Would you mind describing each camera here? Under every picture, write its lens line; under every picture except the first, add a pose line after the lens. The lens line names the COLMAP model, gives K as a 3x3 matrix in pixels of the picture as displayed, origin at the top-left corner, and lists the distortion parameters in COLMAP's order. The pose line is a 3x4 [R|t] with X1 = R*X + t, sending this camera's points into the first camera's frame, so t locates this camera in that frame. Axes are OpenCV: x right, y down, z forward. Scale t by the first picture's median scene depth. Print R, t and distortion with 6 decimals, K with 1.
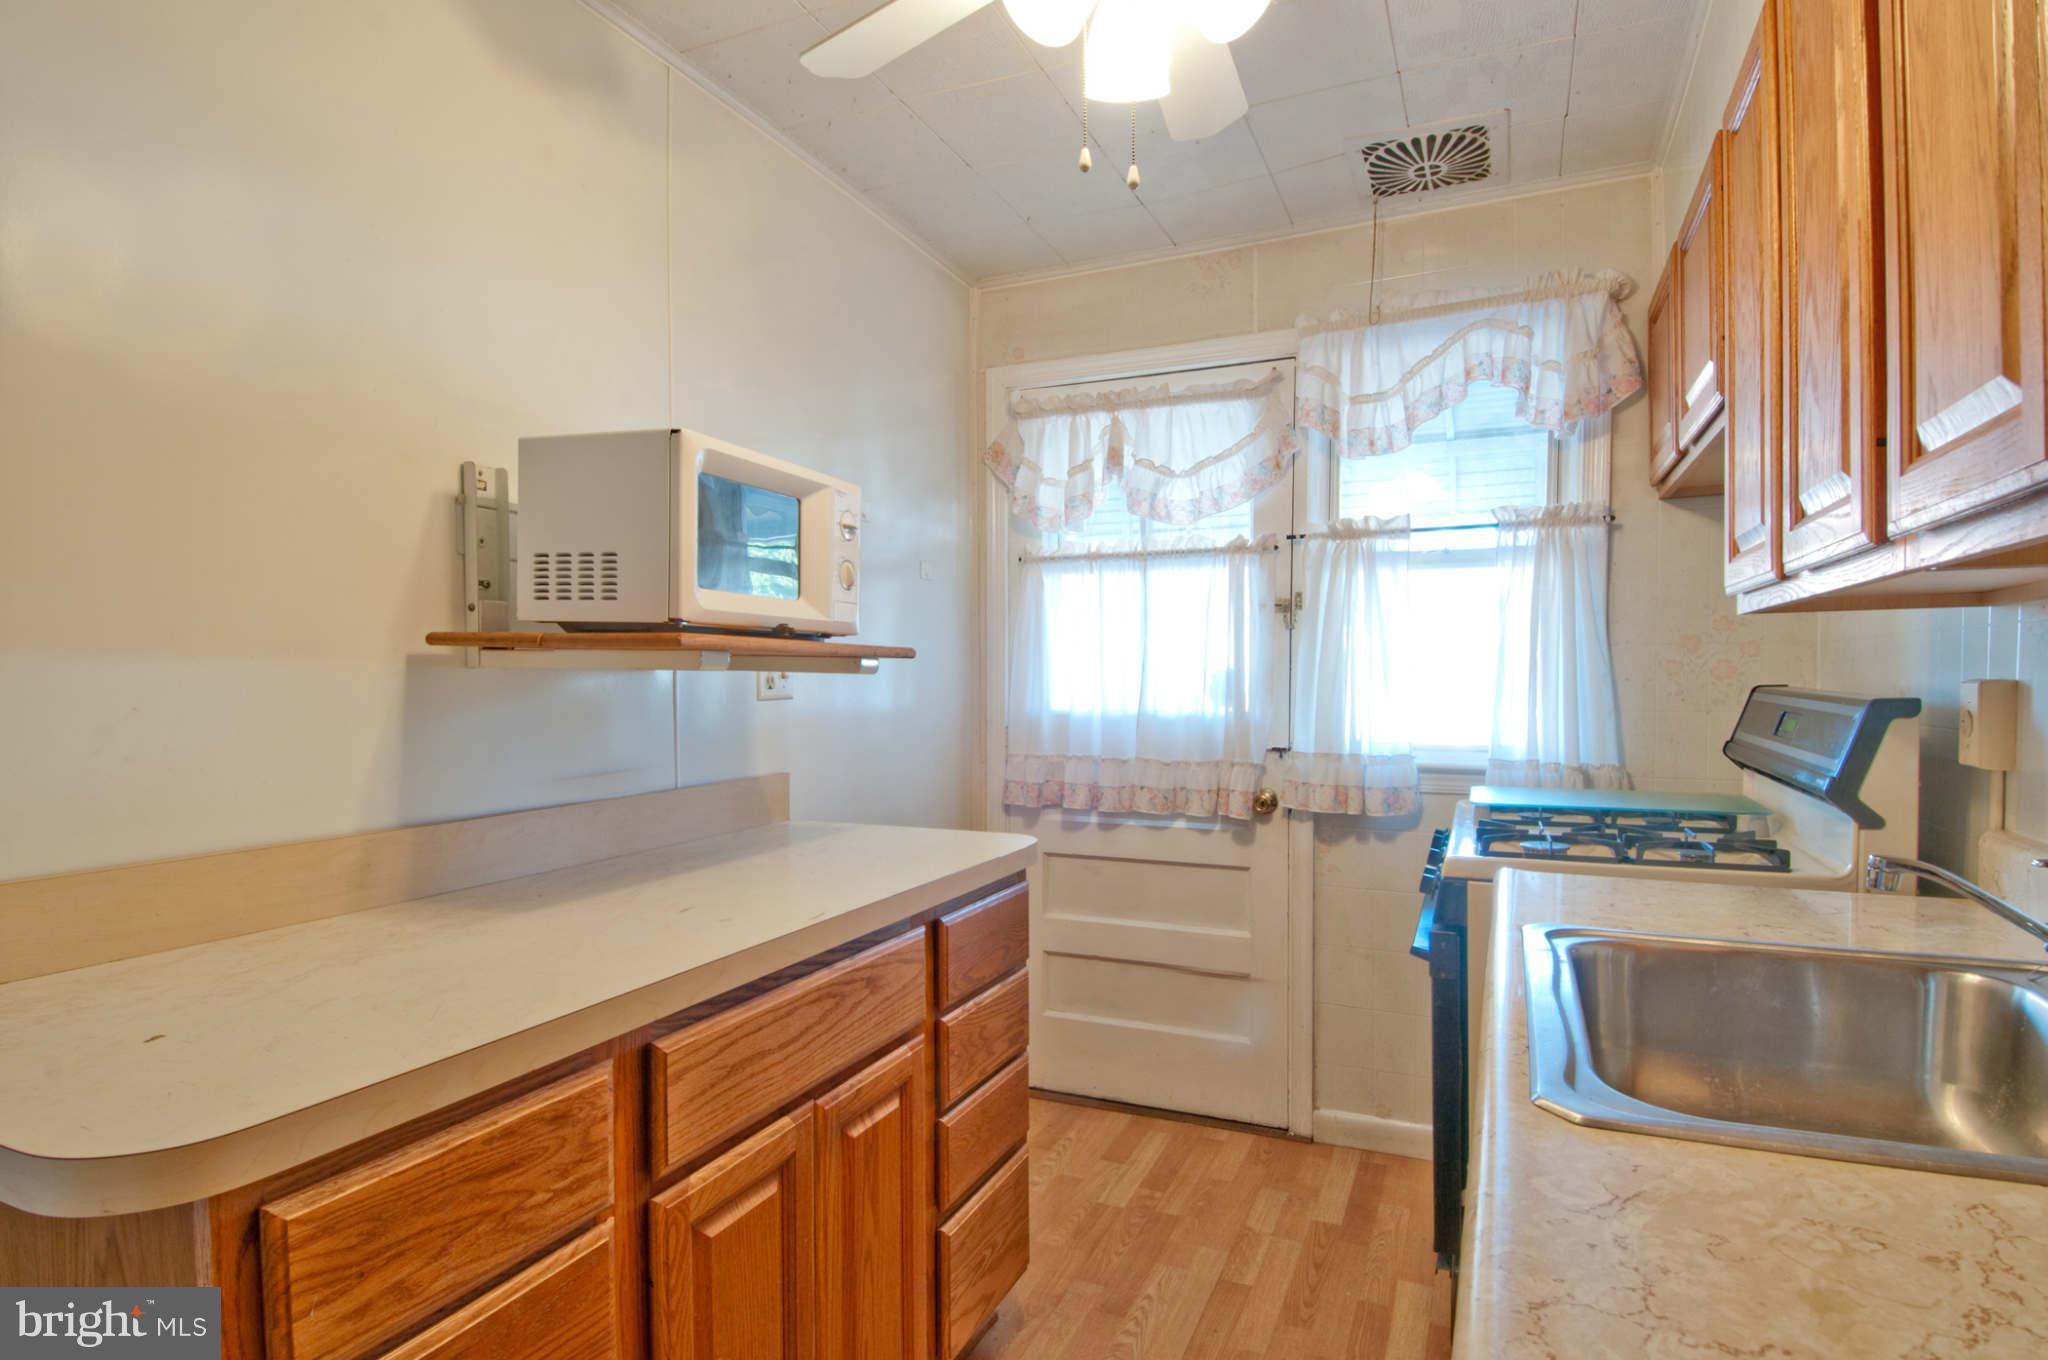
lens RADIAL K [[1046.8, 0, 1061.1], [0, 1046.8, 725.6], [0, 0, 1]] dist [0.002666, -0.027028]
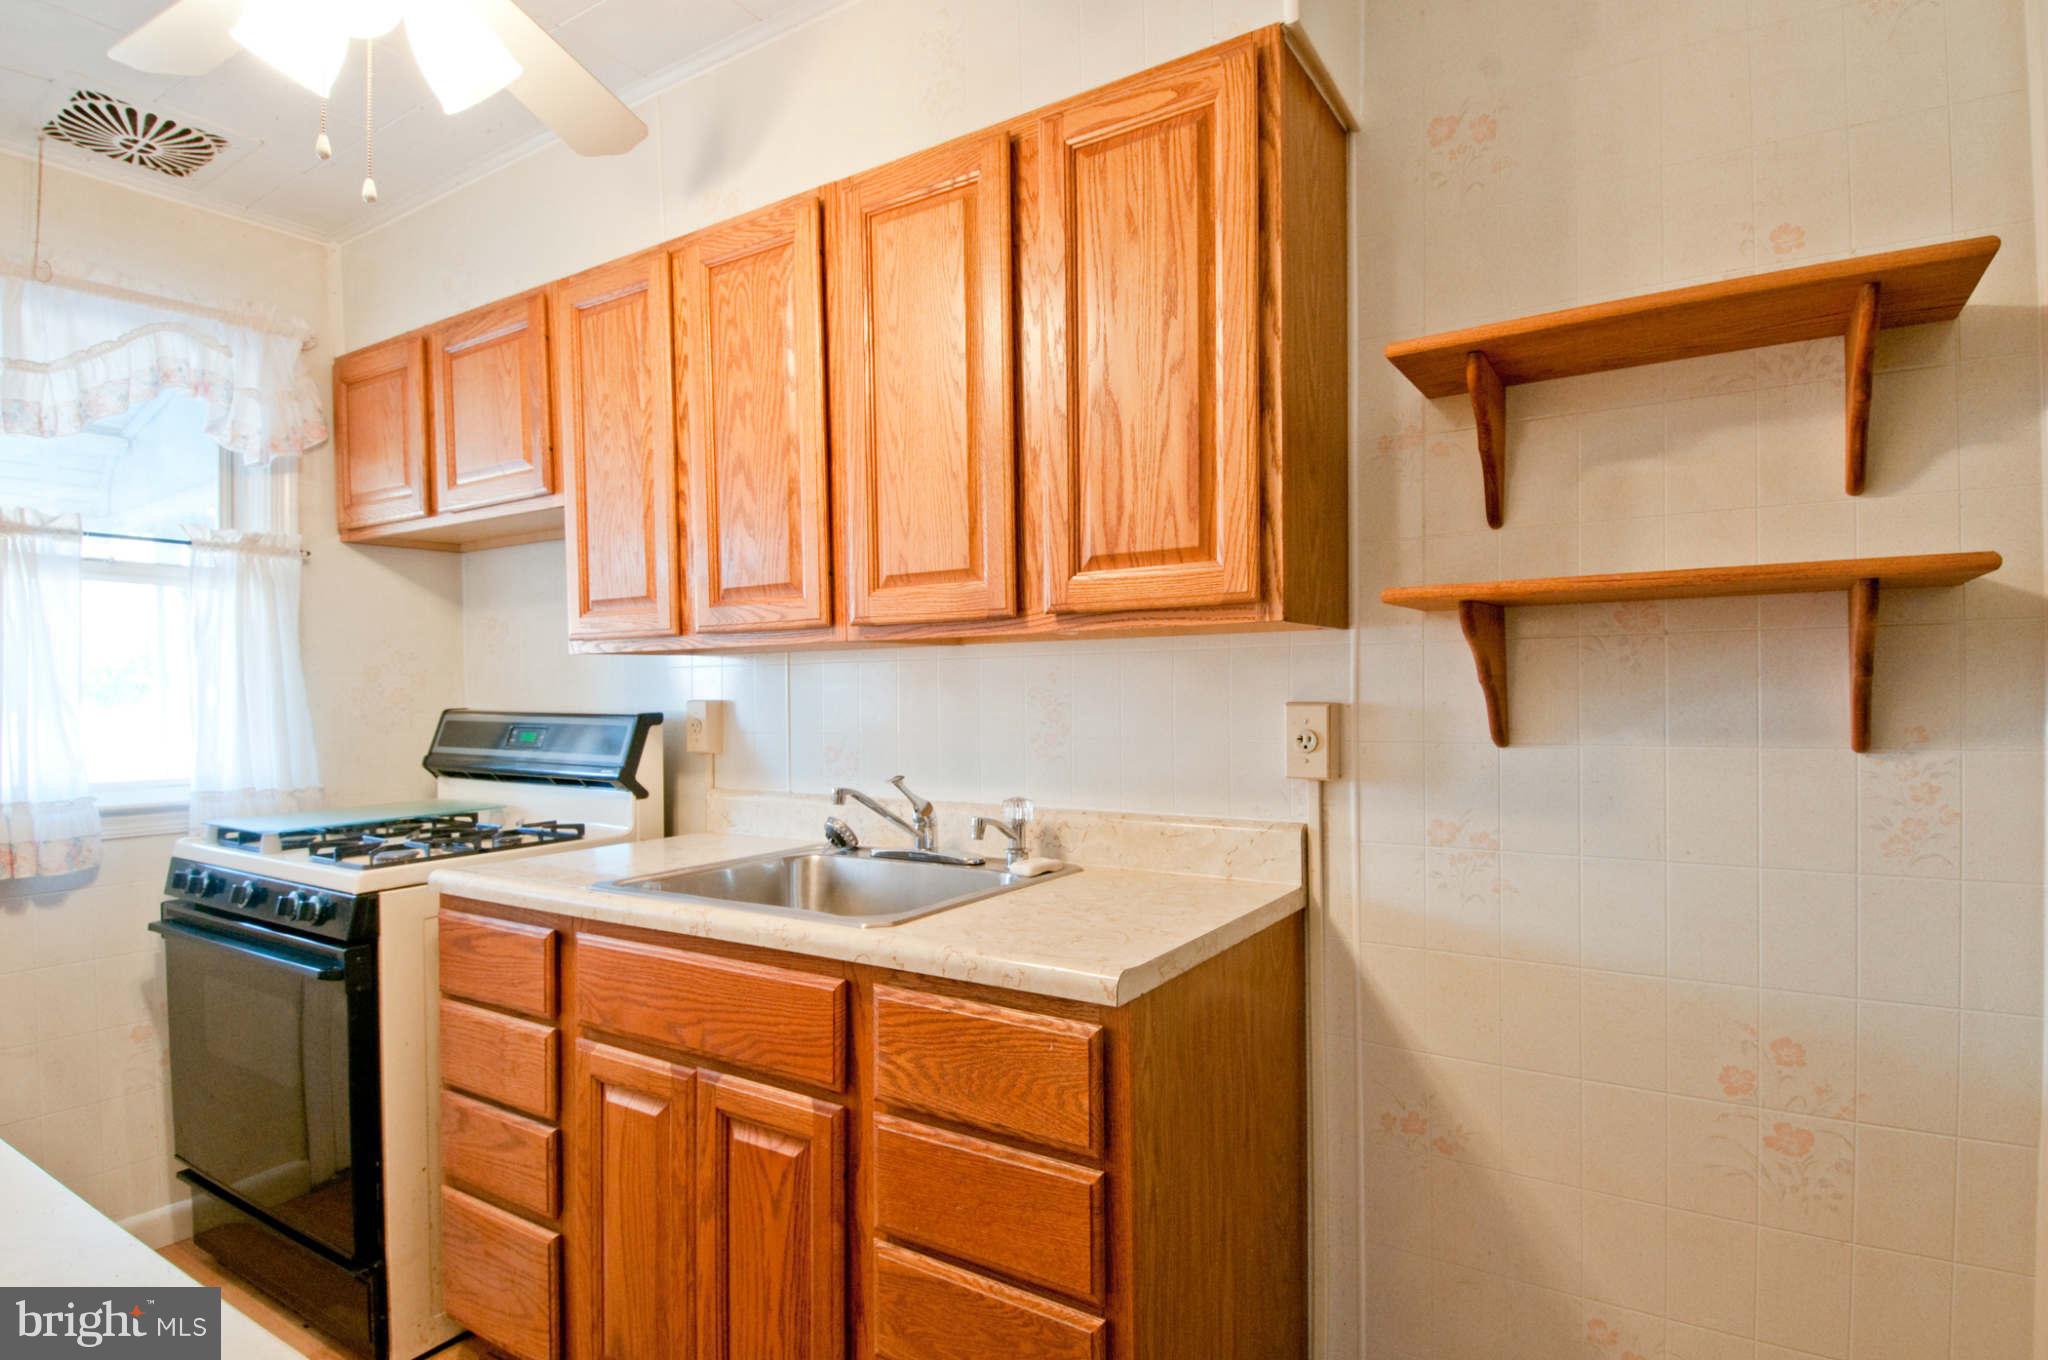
lens RADIAL K [[1046.8, 0, 1031.3], [0, 1046.8, 695.4], [0, 0, 1]] dist [0.002666, -0.027028]
pose [[0.144116, 0.002249, 0.989558, -0.401208], [0.056170, 0.998367, -0.010450, -0.002808], [-0.987965, 0.057089, 0.143754, 0.131817]]
